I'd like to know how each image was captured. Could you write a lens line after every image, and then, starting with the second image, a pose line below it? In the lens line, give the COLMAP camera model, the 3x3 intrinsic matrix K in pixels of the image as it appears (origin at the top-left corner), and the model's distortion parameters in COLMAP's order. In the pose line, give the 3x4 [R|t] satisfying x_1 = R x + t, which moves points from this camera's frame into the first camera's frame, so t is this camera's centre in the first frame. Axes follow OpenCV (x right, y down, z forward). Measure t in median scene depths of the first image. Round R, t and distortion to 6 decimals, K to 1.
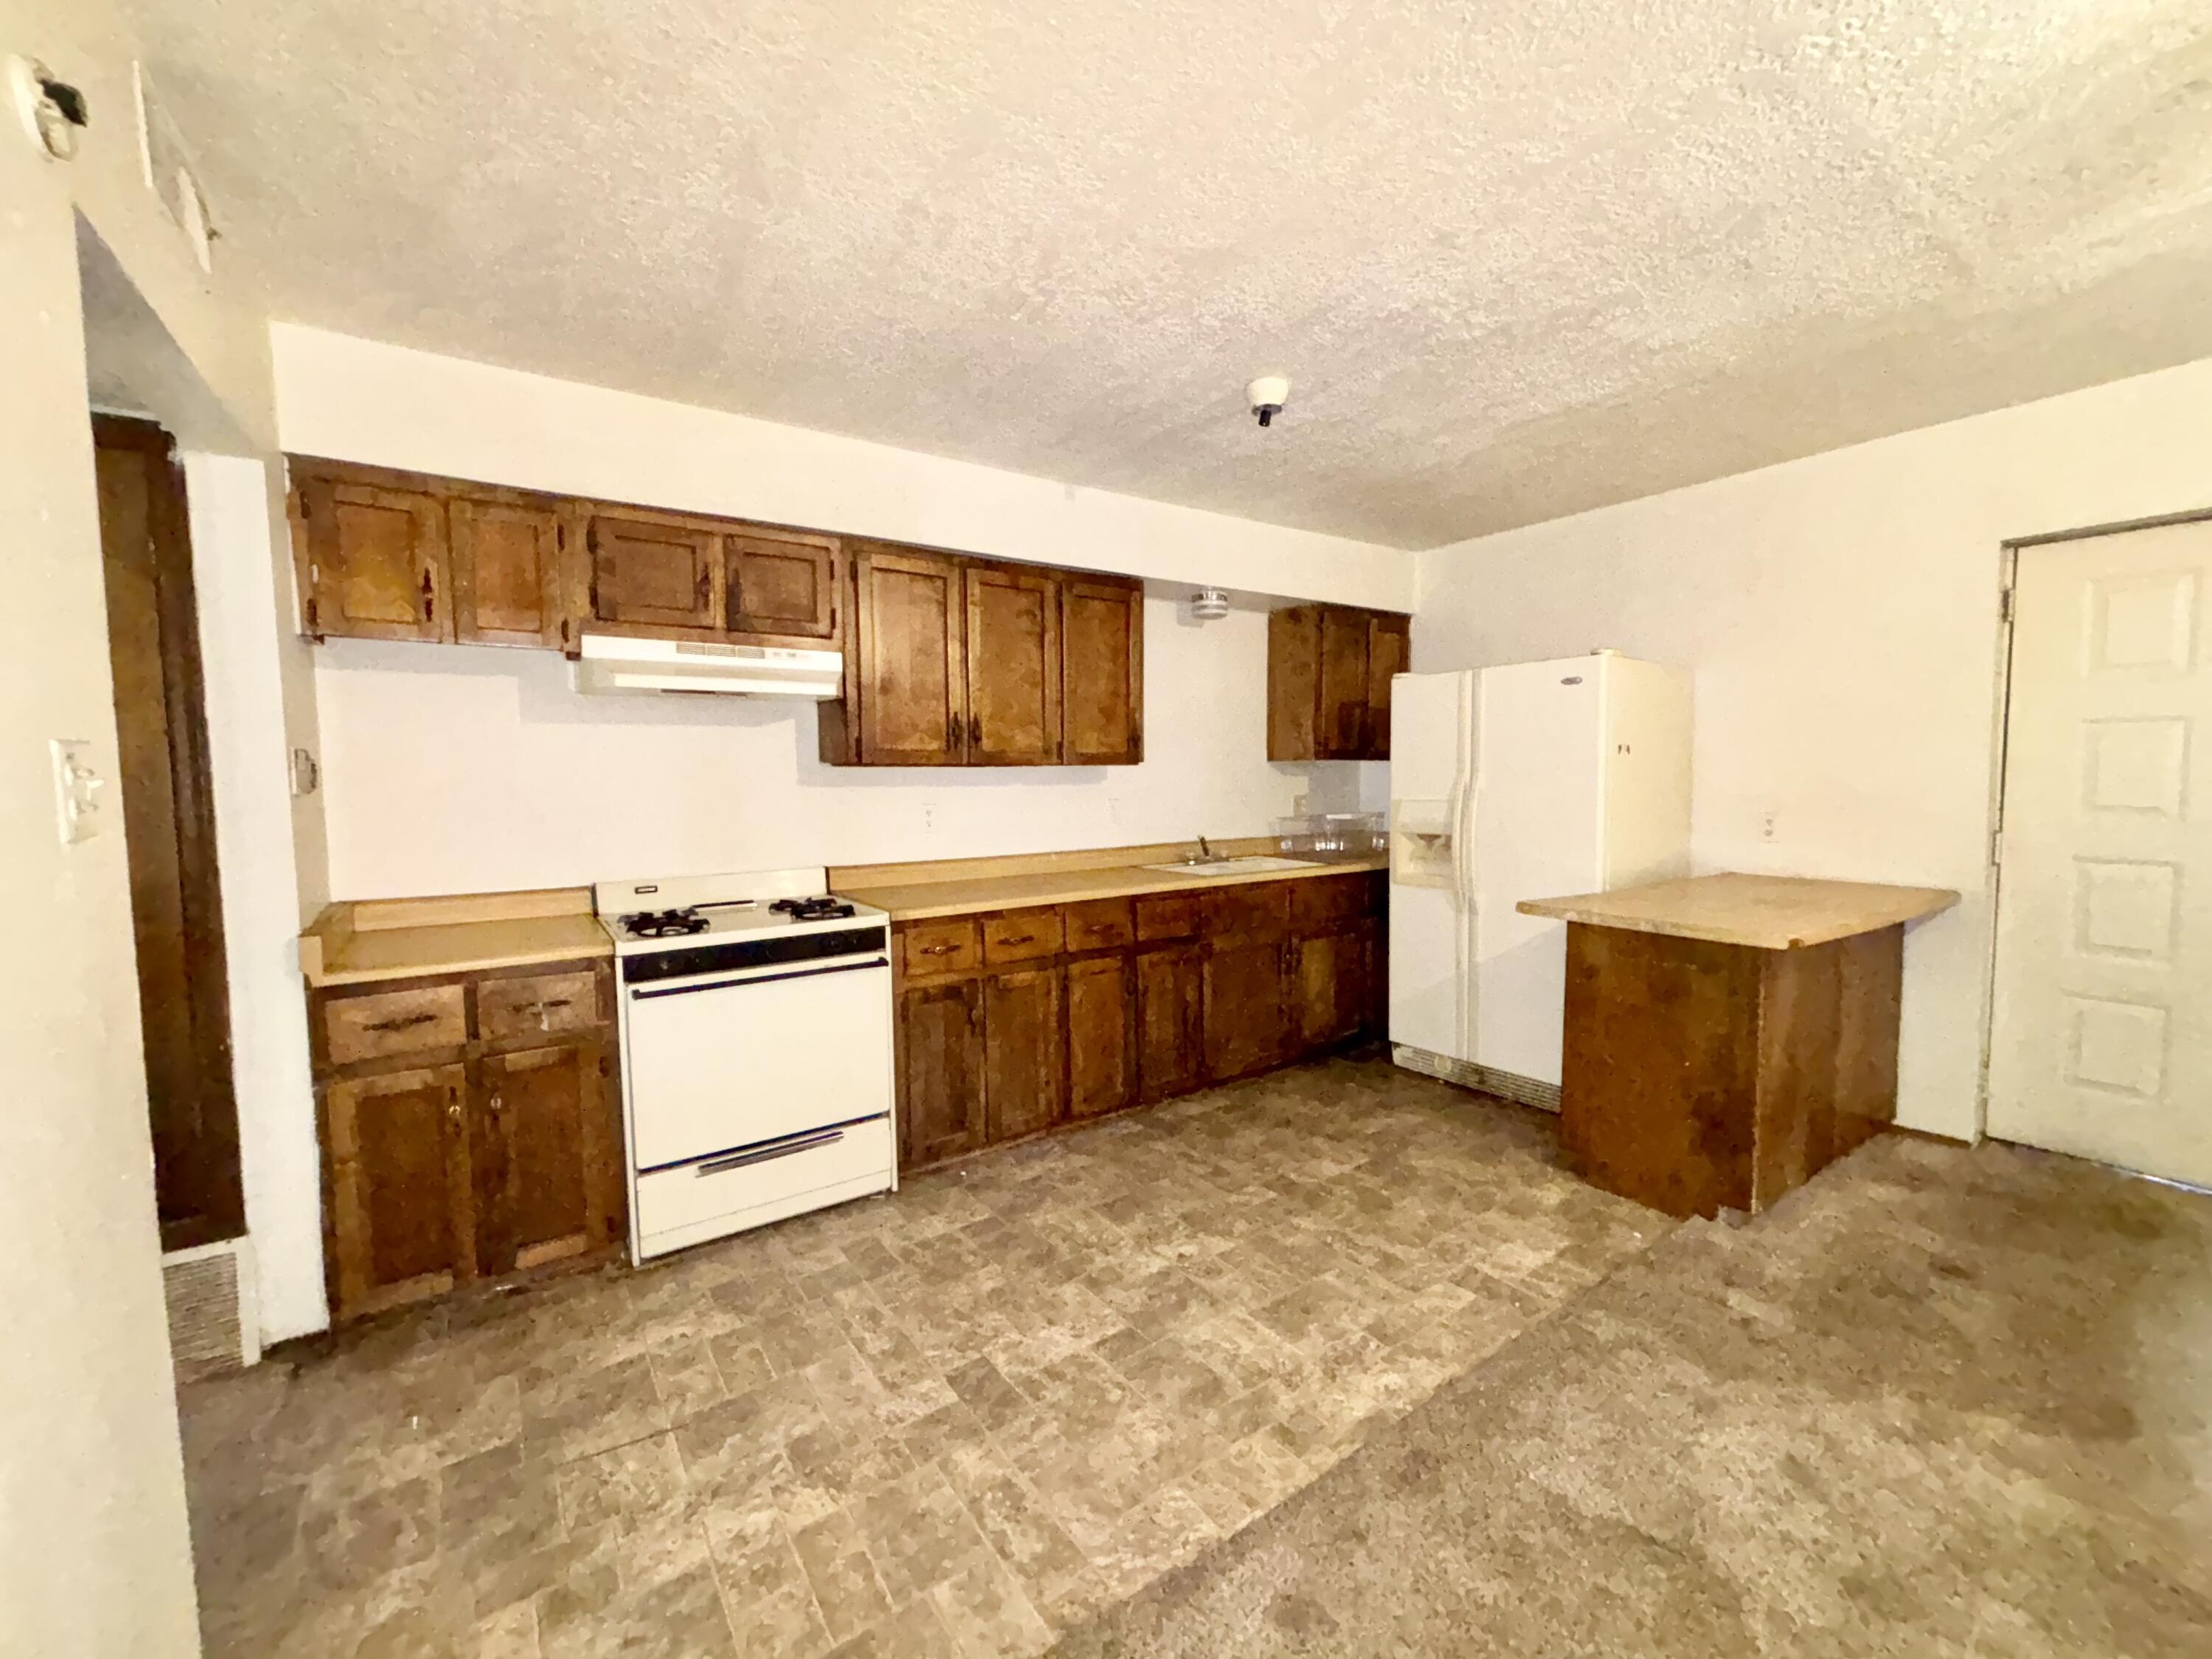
lens RADIAL K [[891.2, 0, 1106.0], [0, 891.2, 829.5], [0, 0, 1]] dist [0.002105, 0.000371]
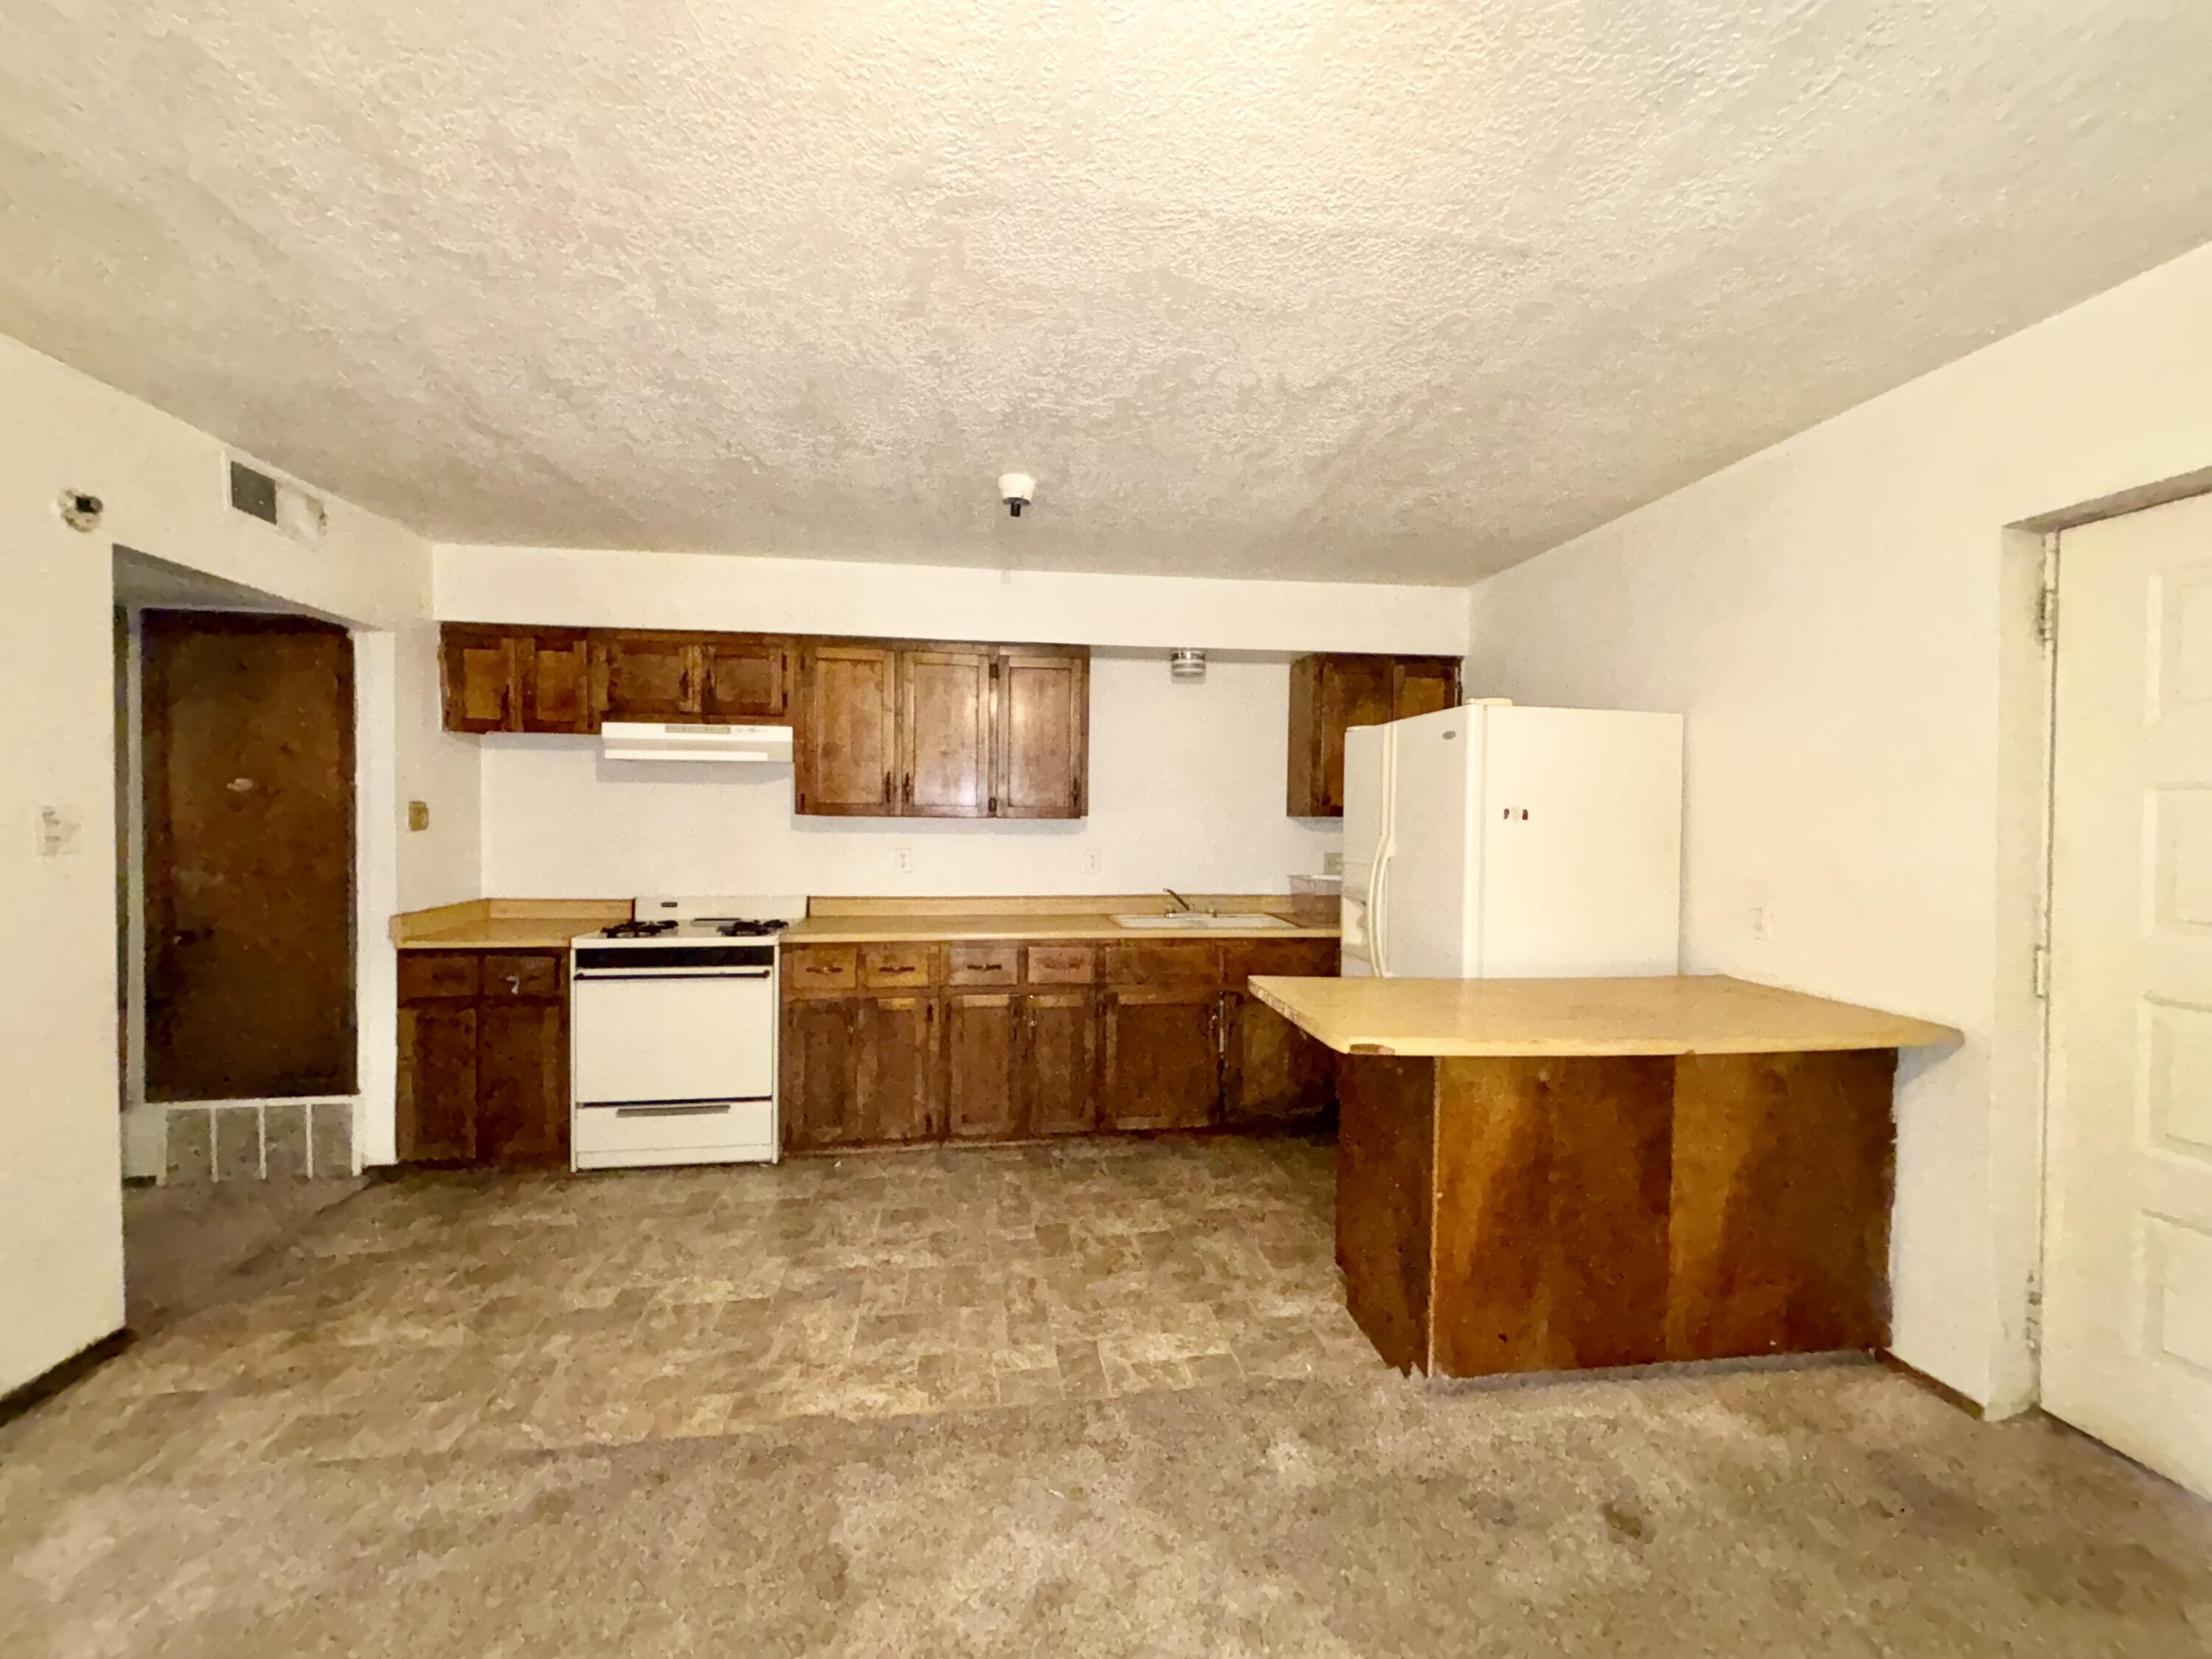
lens RADIAL K [[889.9, 0, 1106.0], [0, 889.9, 829.5], [0, 0, 1]] dist [0.001725, 0.000099]
pose [[0.892752, 0.025684, -0.449816, 0.726284], [-0.047836, 0.998134, -0.037947, -0.028813], [0.448002, 0.055394, 0.892315, 0.088417]]
